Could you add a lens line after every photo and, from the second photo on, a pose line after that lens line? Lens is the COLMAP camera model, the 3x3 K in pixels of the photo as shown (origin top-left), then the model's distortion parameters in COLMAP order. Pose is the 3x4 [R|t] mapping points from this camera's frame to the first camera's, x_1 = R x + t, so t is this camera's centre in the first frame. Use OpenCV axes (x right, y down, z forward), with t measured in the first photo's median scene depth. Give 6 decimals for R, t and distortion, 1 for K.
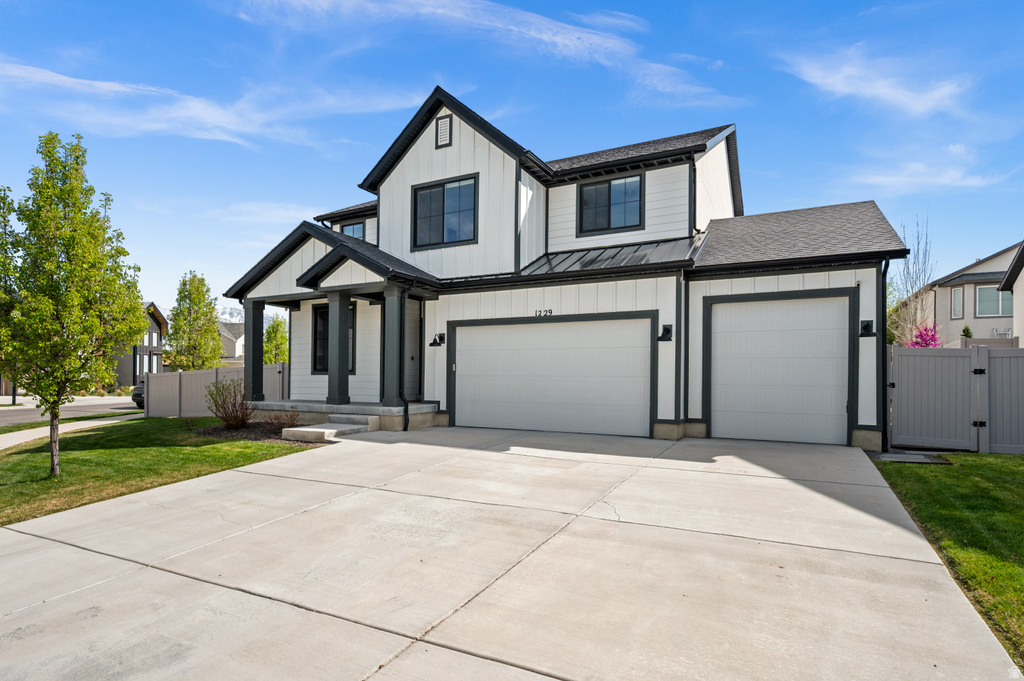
lens RADIAL K [[524.7, 0, 511.5], [0, 524.7, 380.1], [0, 0, 1]] dist [0.000417, -0.000192]
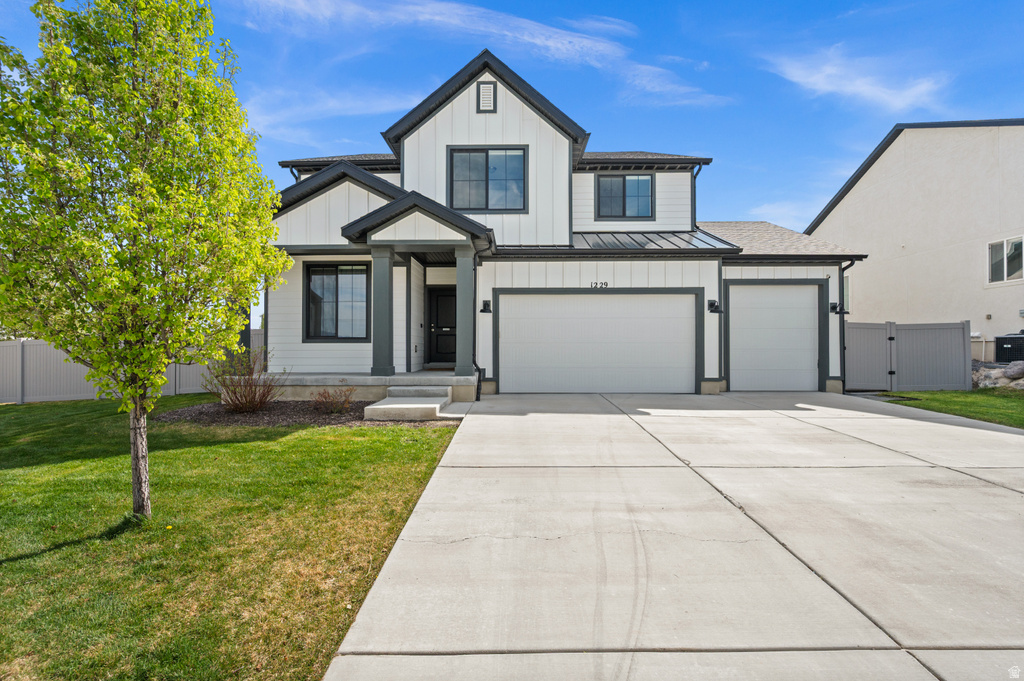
lens RADIAL K [[423.1, 0, 511.3], [0, 423.1, 349.5], [0, 0, 1]] dist [-0.002005, 0.000008]
pose [[0.894263, -0.007733, 0.447476, -0.464905], [0.008603, 0.999963, 0.000088, 0.004307], [-0.447460, 0.003771, 0.894296, 0.275485]]
